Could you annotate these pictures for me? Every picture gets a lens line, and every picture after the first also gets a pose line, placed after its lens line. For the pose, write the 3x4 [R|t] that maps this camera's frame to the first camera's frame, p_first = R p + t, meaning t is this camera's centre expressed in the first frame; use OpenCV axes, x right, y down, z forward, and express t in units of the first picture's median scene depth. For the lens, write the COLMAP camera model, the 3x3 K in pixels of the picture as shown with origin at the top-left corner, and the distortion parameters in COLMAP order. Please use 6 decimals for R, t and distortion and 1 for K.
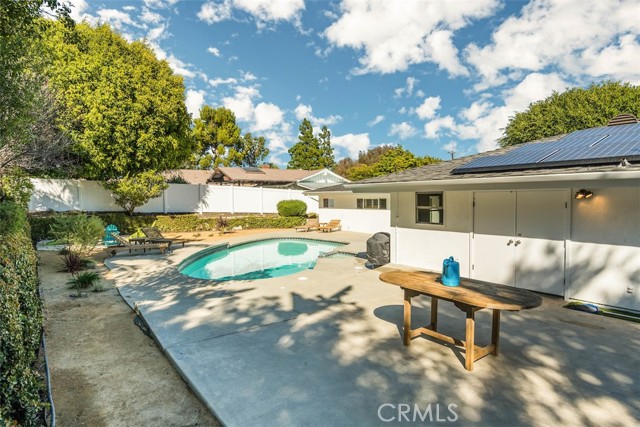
lens RADIAL K [[368.8, 0, 318.2], [0, 368.8, 206.5], [0, 0, 1]] dist [0.002043, 0.000029]
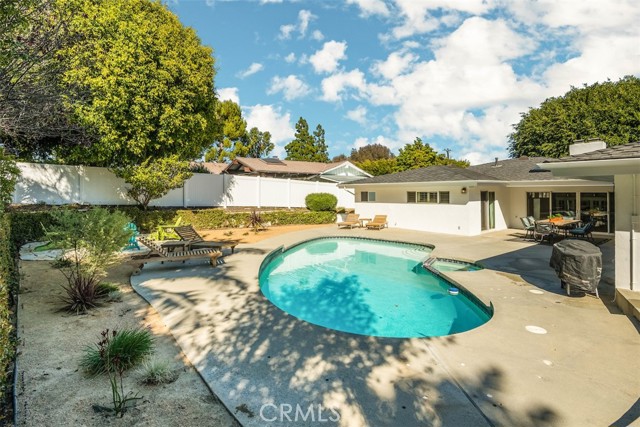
lens RADIAL K [[334.2, 0, 320.1], [0, 334.2, 186.9], [0, 0, 1]] dist [0.014349, -0.000439]
pose [[0.997852, 0.007140, 0.065126, -0.169216], [-0.004278, 0.999024, -0.043974, 0.004275], [-0.065376, 0.043601, 0.996908, 0.227390]]
